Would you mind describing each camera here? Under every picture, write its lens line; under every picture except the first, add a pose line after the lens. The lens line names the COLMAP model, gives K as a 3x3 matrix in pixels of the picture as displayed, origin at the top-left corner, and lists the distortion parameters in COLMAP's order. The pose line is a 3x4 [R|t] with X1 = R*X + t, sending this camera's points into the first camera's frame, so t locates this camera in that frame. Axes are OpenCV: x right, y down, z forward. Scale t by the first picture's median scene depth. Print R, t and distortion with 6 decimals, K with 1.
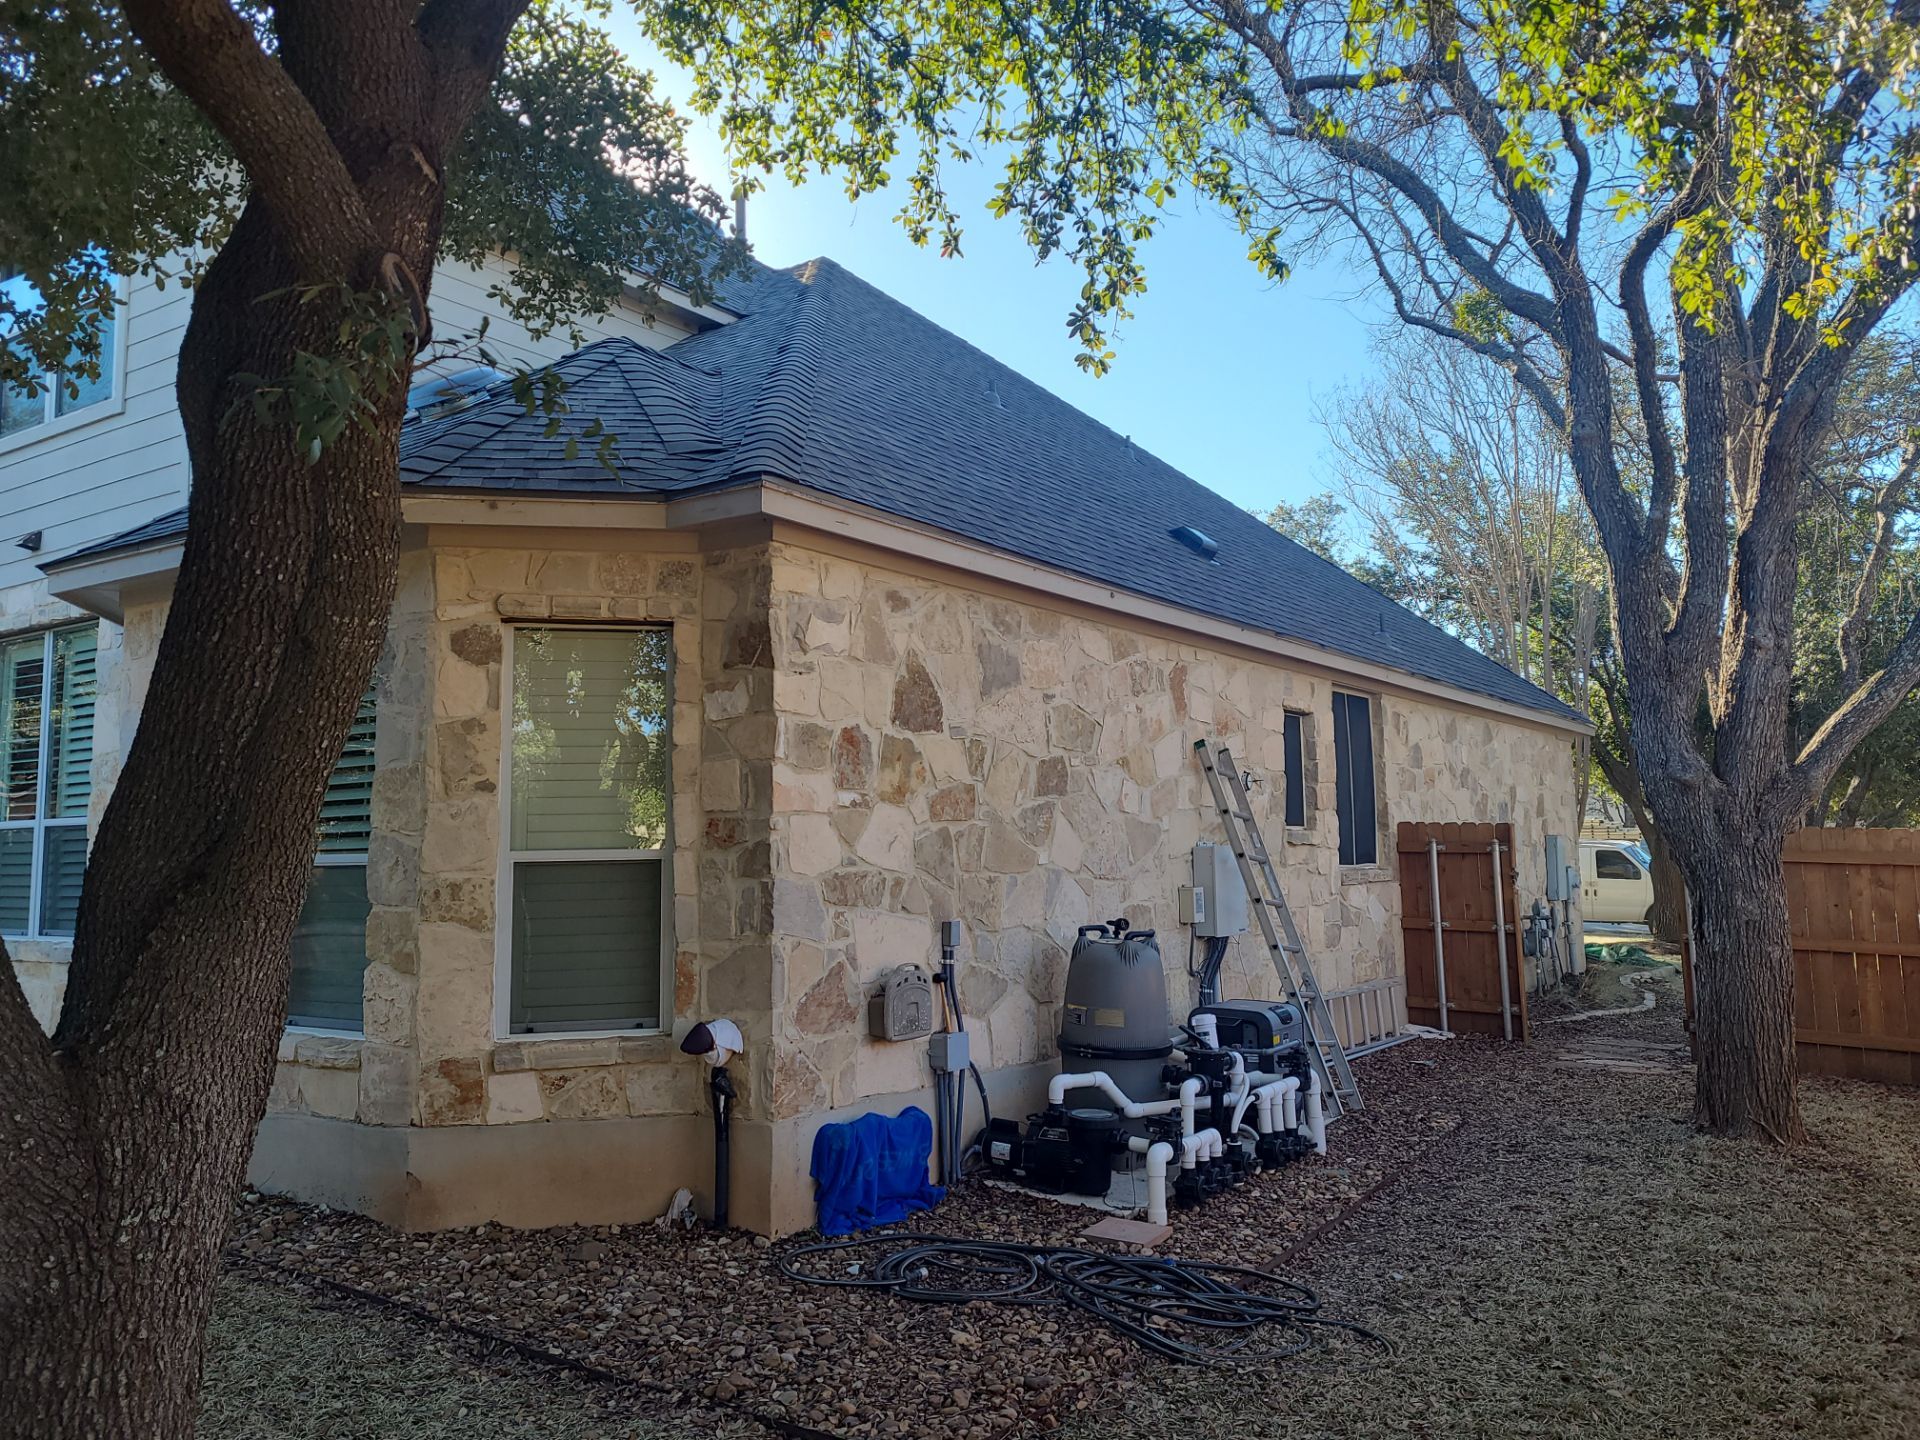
lens RADIAL K [[1466.7, 0, 968.1], [0, 1466.7, 696.1], [0, 0, 1]] dist [0.067801, -0.055232]
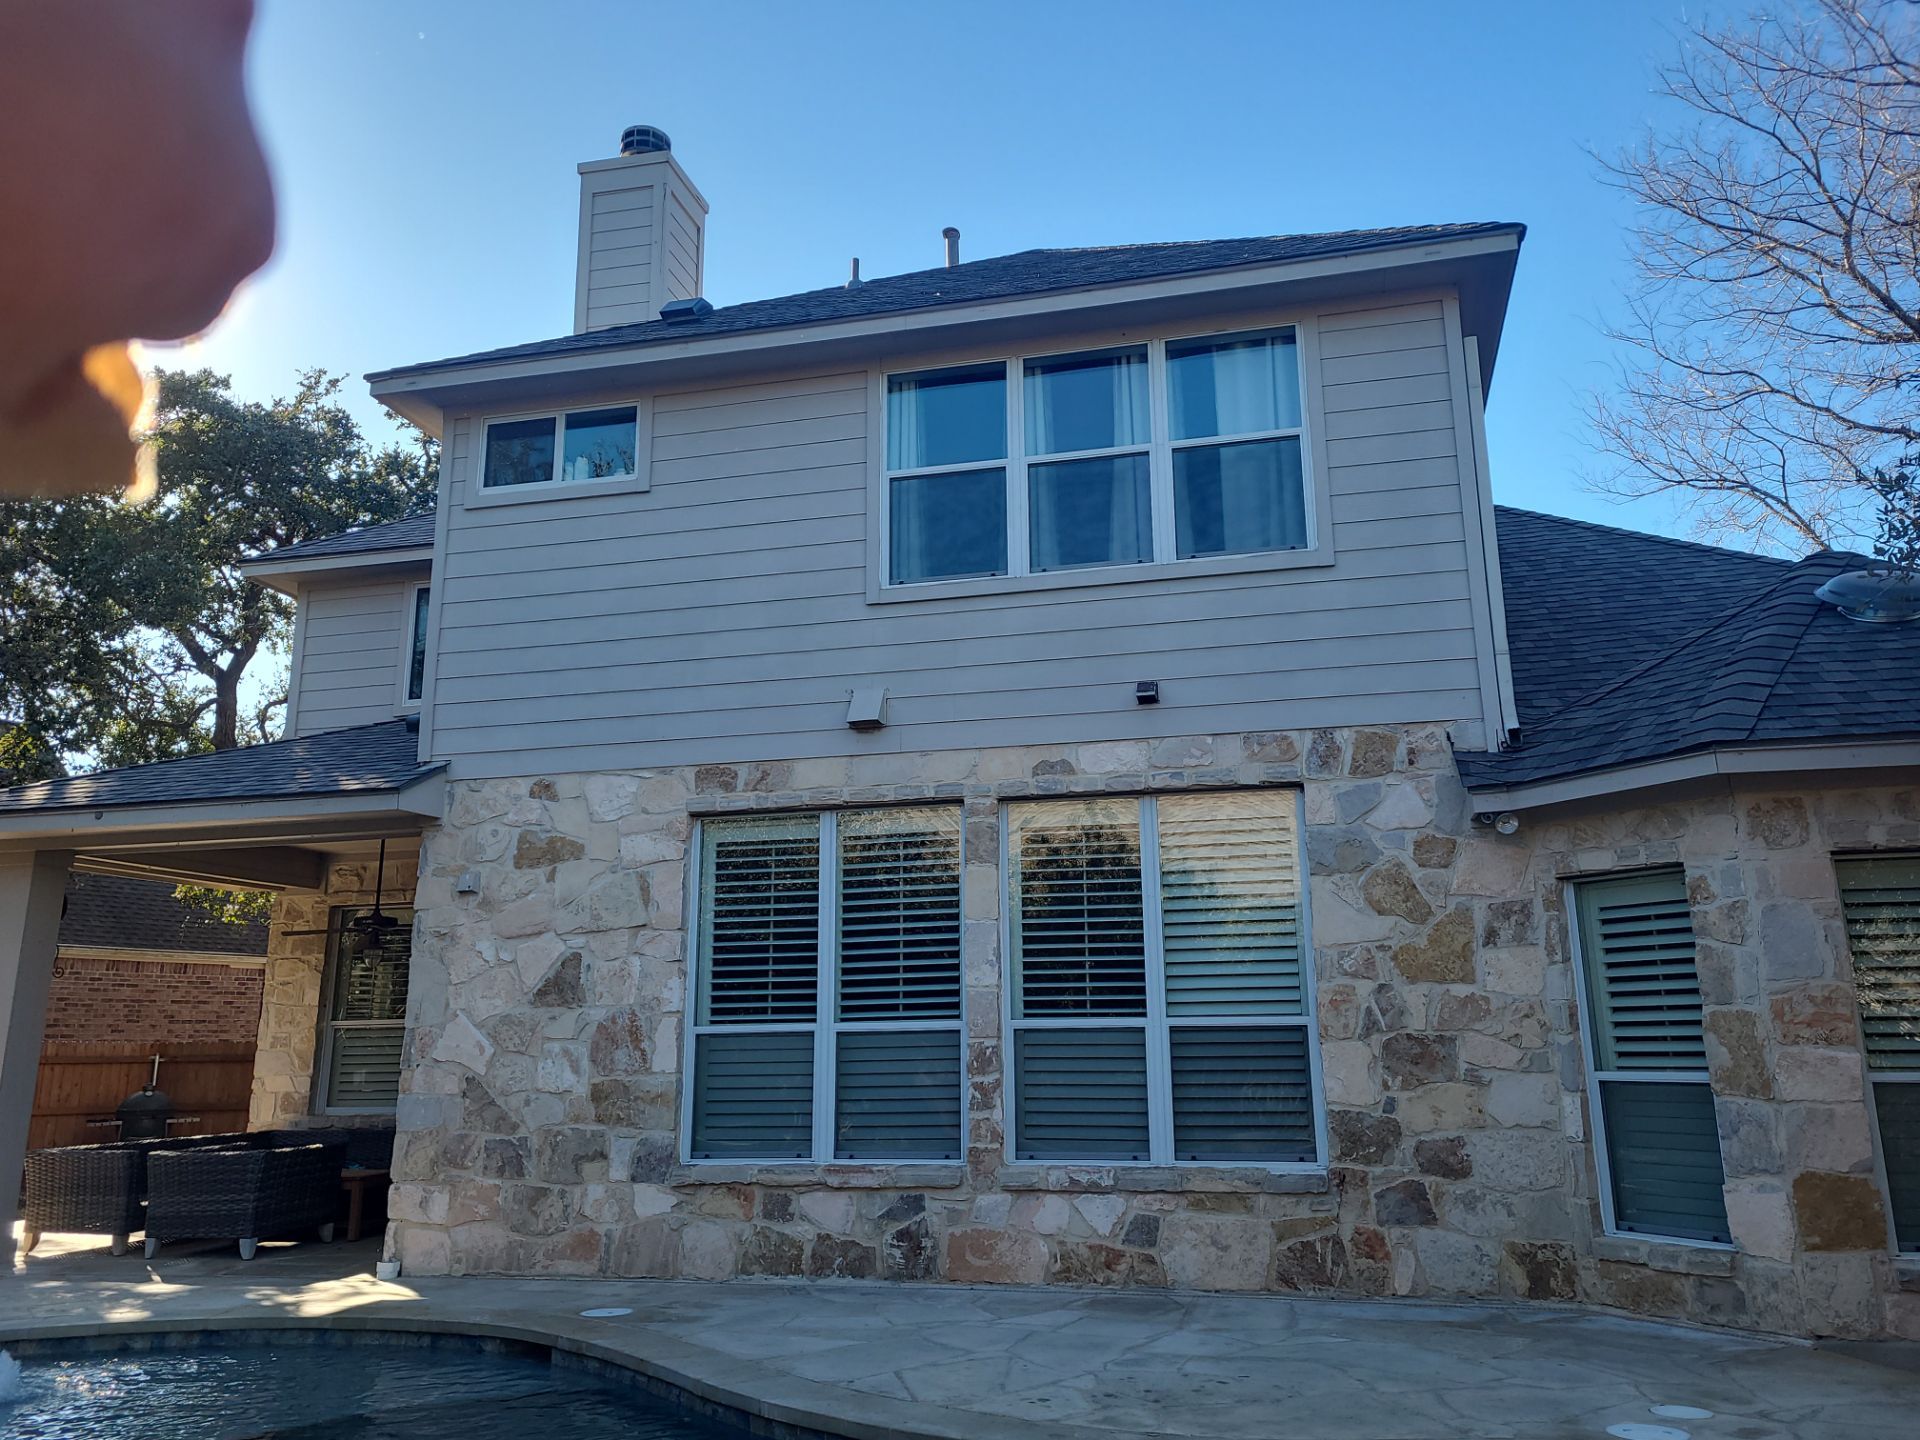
lens RADIAL K [[1466.7, 0, 968.1], [0, 1466.7, 696.1], [0, 0, 1]] dist [0.067801, -0.055232]
pose [[0.933332, 0.088330, 0.347979, -1.640517], [-0.041097, 0.989176, -0.140861, 0.038770], [-0.356654, 0.117169, 0.926860, 0.380913]]
